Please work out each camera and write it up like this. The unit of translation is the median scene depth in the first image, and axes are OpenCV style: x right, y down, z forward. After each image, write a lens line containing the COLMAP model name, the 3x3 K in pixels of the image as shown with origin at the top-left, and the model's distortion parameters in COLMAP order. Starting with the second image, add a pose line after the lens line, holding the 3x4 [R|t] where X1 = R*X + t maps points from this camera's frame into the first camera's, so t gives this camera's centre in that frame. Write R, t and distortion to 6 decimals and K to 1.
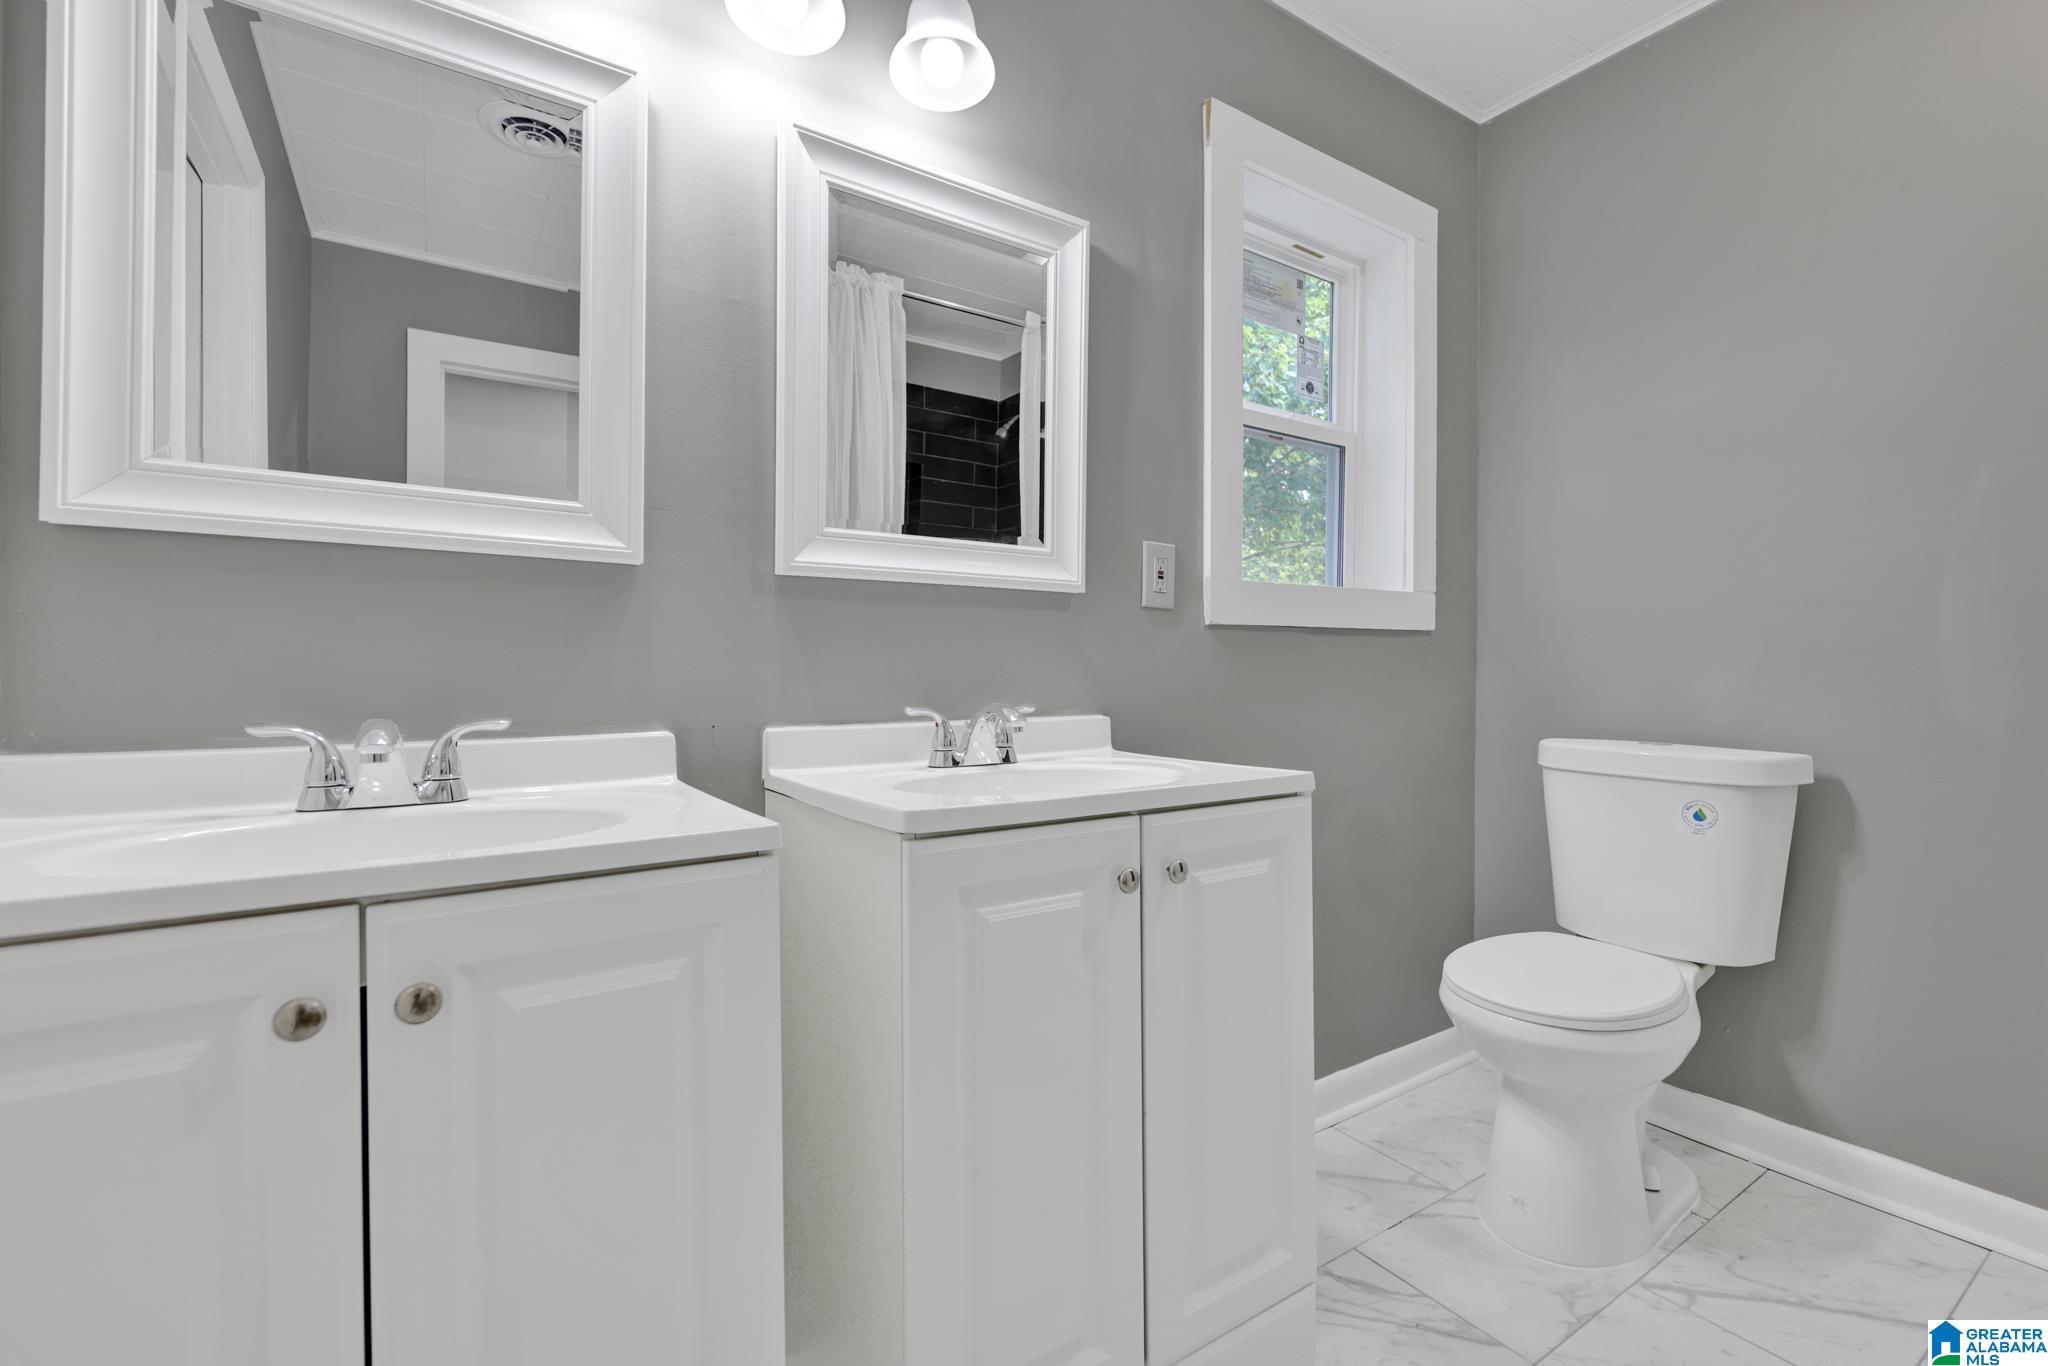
lens RADIAL K [[869.7, 0, 1024.0], [0, 869.7, 683.0], [0, 0, 1]] dist [-0.000850, -0.000399]
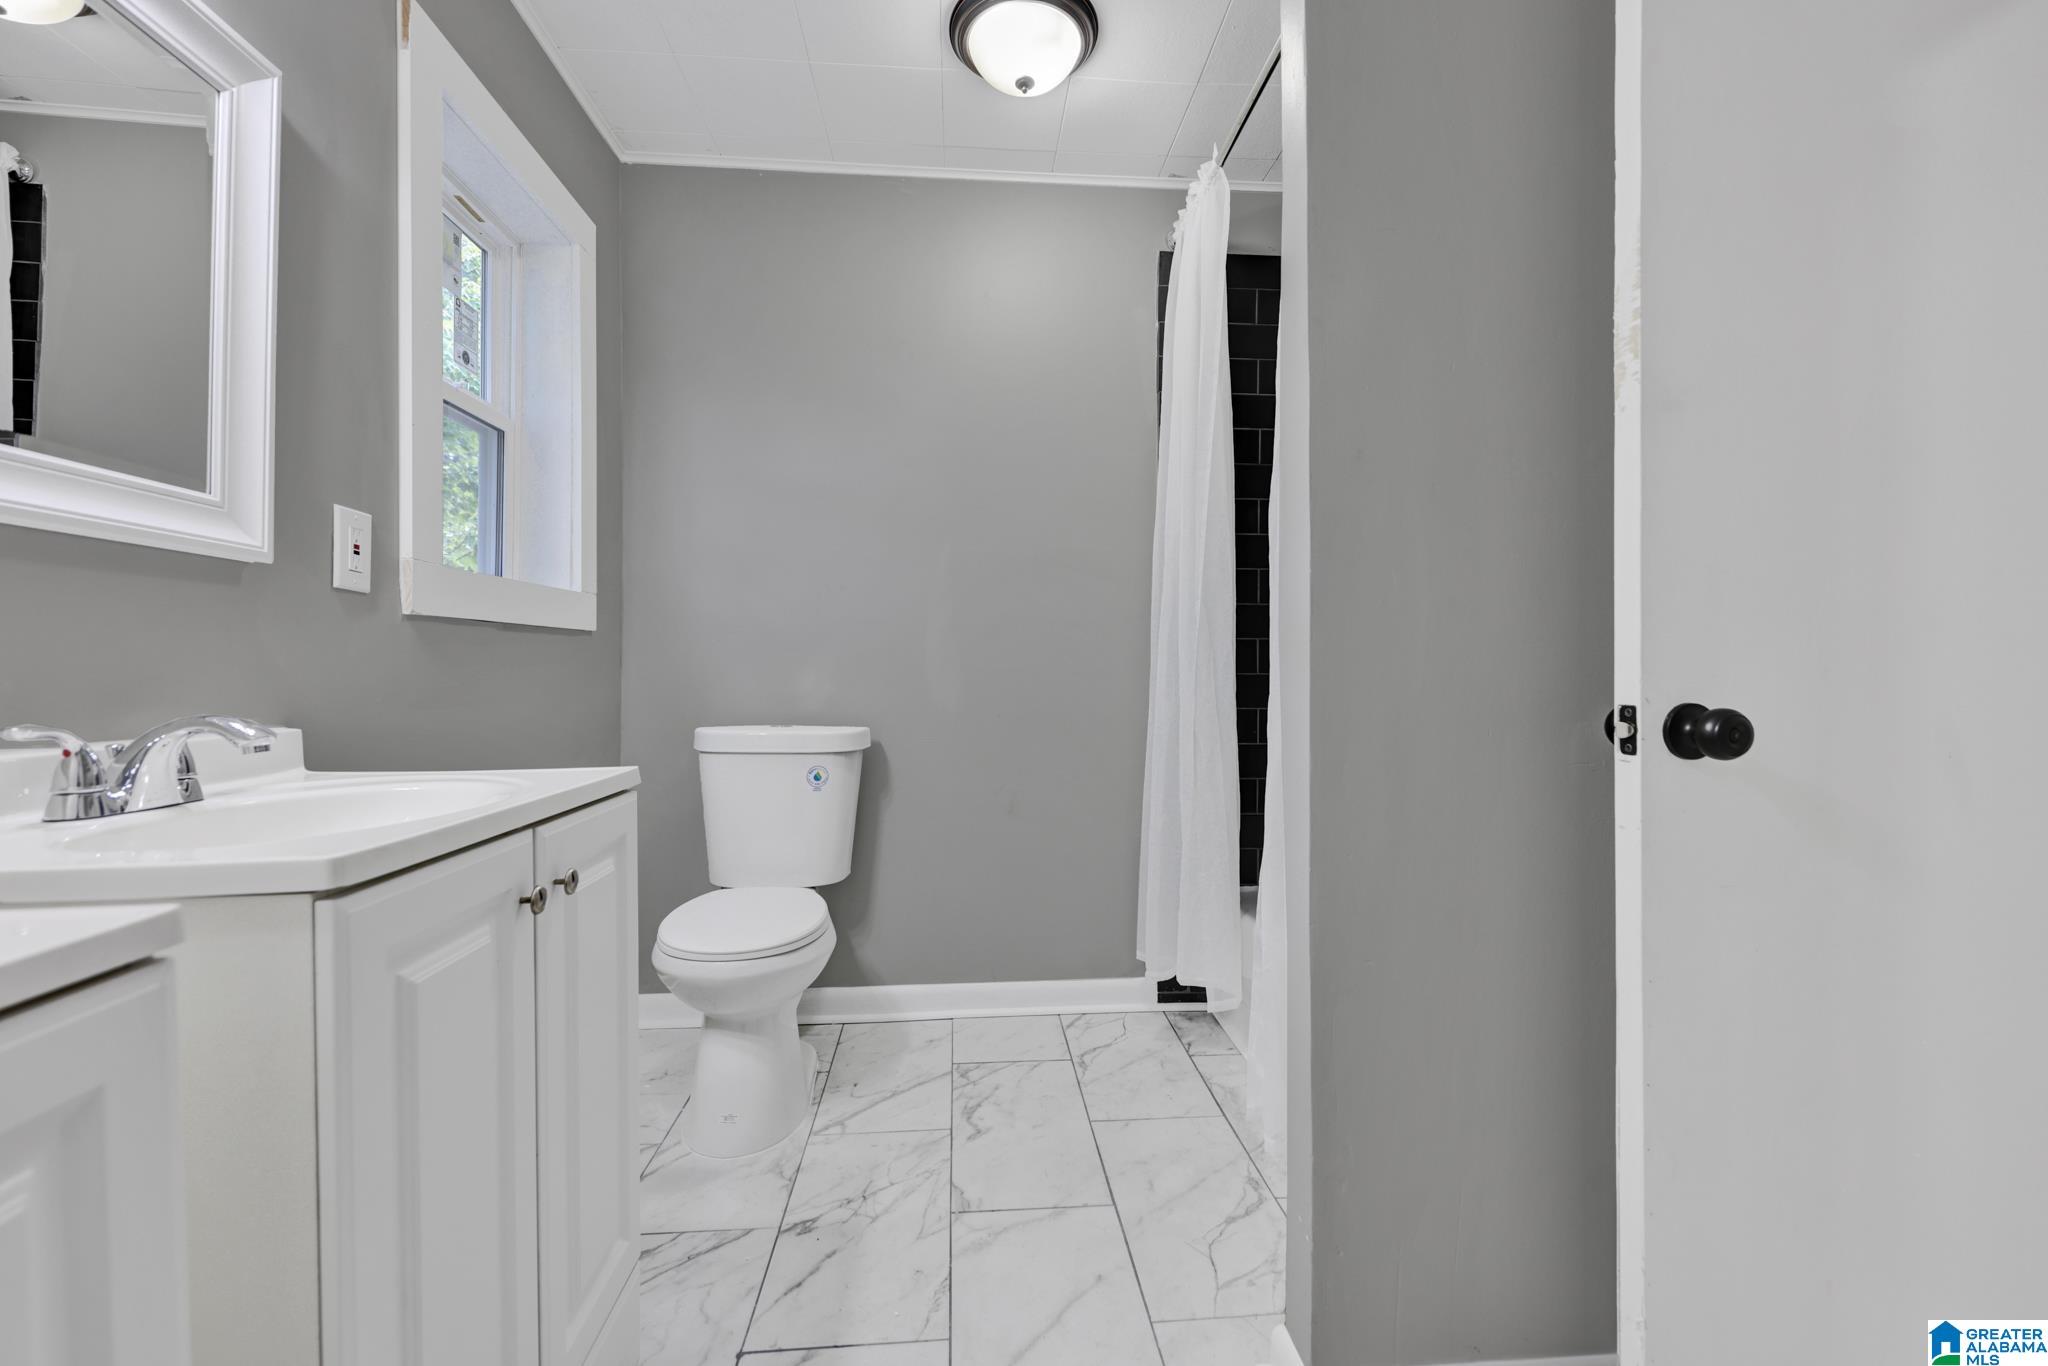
lens RADIAL K [[869.7, 0, 1024.0], [0, 869.7, 683.0], [0, 0, 1]] dist [-0.000850, -0.000399]
pose [[0.480410, -0.011730, 0.876966, -0.266153], [0.010887, 0.999913, 0.007410, 0.000200], [-0.876977, 0.005987, 0.480496, 0.074165]]
